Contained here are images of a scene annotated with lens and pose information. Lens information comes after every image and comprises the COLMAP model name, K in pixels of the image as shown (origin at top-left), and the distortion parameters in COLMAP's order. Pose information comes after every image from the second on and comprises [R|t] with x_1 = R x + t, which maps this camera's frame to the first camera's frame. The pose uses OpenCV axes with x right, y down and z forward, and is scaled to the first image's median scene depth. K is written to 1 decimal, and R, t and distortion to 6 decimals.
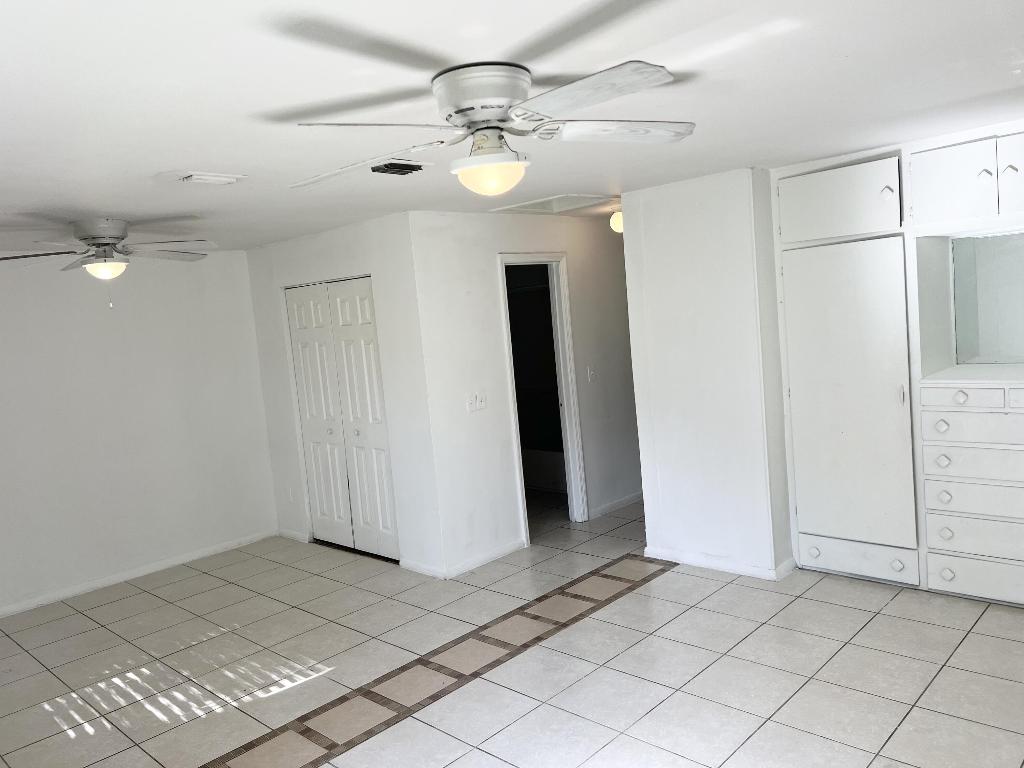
lens RADIAL K [[772.8, 0, 512.8], [0, 772.8, 390.3], [0, 0, 1]] dist [0.070913, -0.055554]
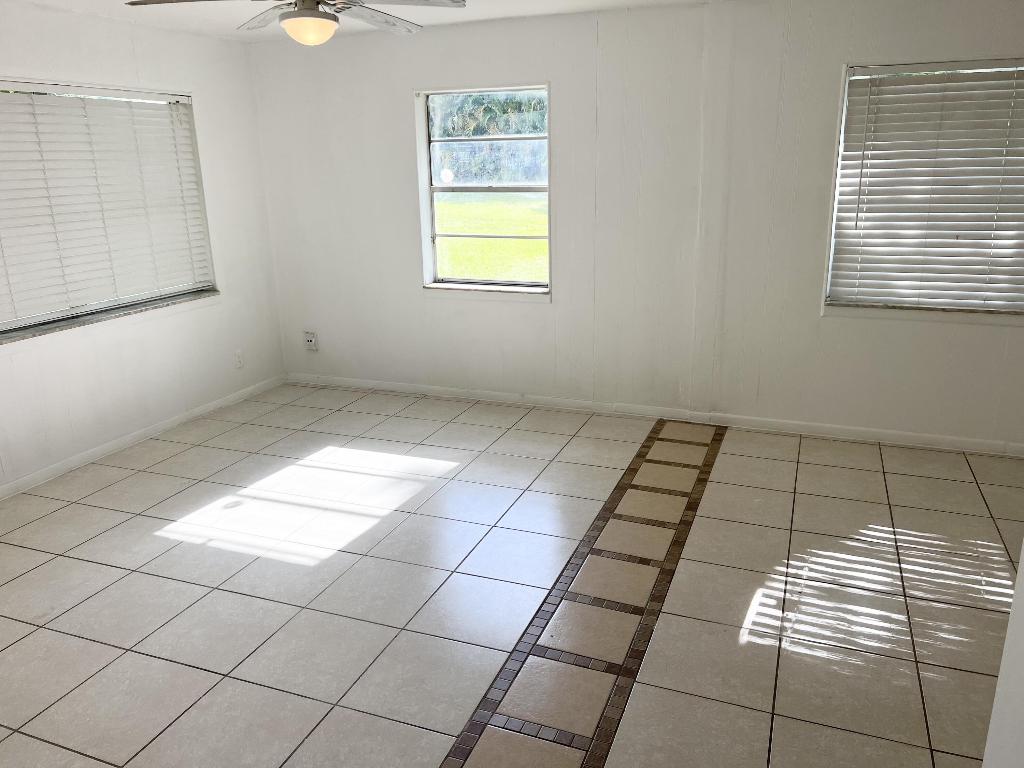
lens RADIAL K [[772.8, 0, 510.1], [0, 772.8, 376.3], [0, 0, 1]] dist [0.070913, -0.055554]
pose [[-0.919869, 0.207995, -0.332535, 0.128697], [0.063830, 0.915896, 0.396308, -0.131722], [0.386997, 0.343325, -0.855781, 1.401065]]
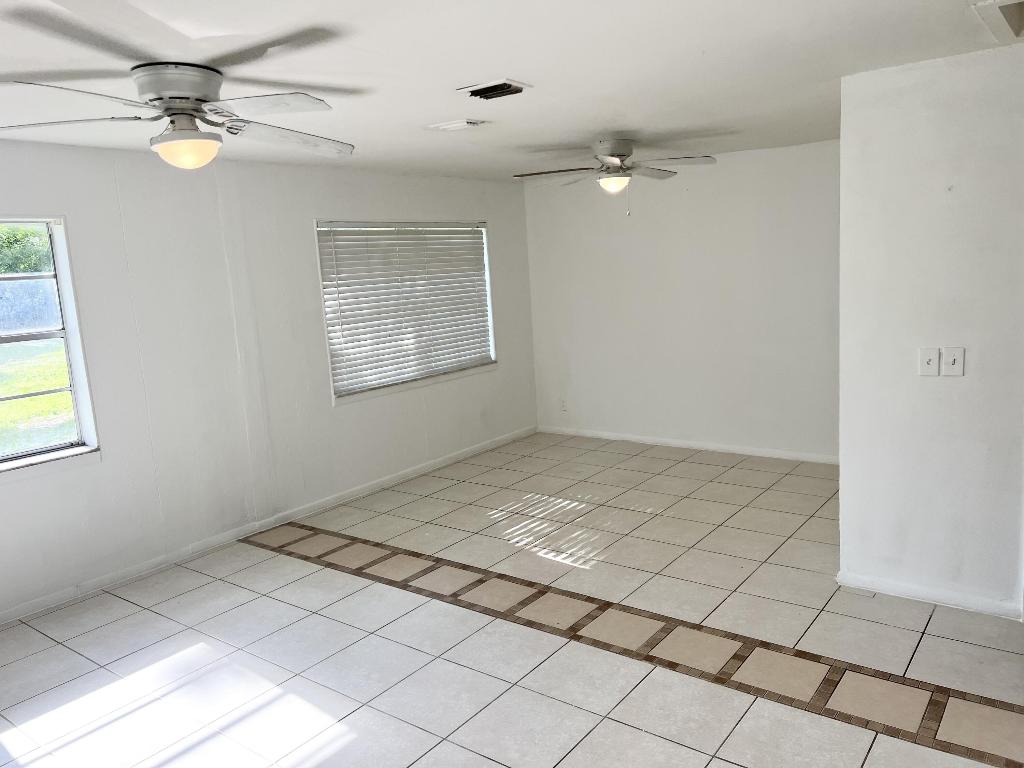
lens RADIAL K [[772.8, 0, 516.2], [0, 772.8, 373.0], [0, 0, 1]] dist [0.070913, -0.055554]
pose [[0.126312, 0.225325, -0.966061, 0.714319], [-0.060123, 0.973810, 0.219271, -0.130928], [0.990167, 0.030386, 0.136551, 0.737038]]
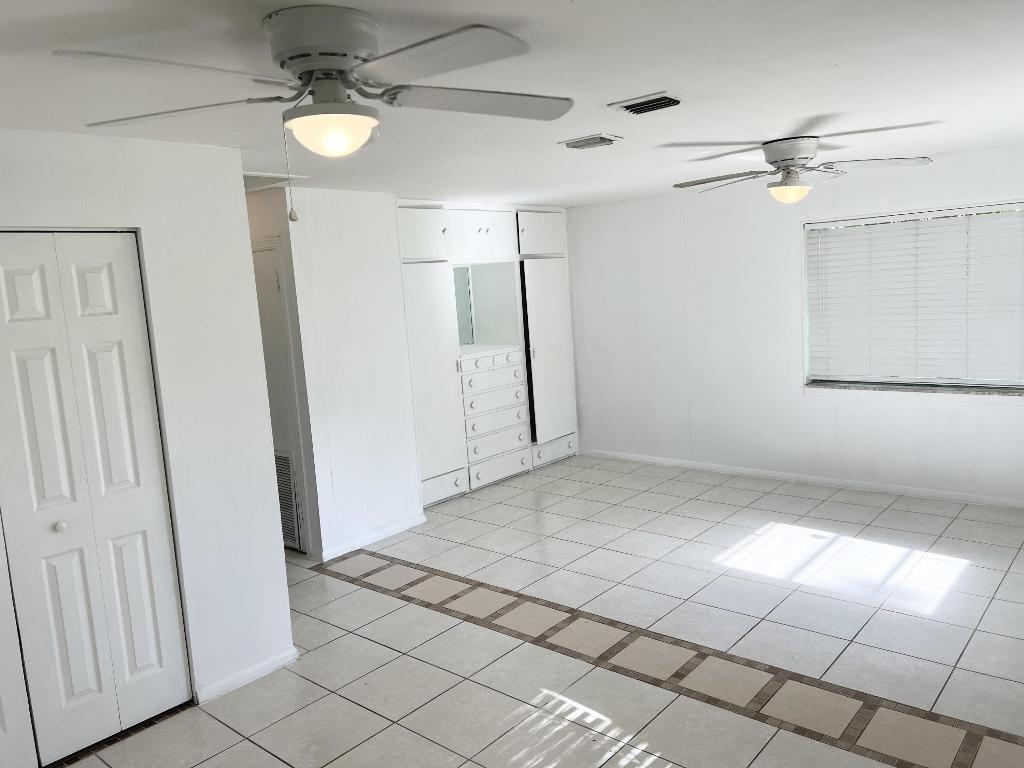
lens RADIAL K [[772.8, 0, 506.0], [0, 772.8, 382.8], [0, 0, 1]] dist [0.070913, -0.055554]
pose [[-0.040576, -0.040454, 0.998357, -1.041658], [0.175209, 0.983410, 0.046969, -0.016649], [-0.983695, 0.176827, -0.032815, 0.994452]]
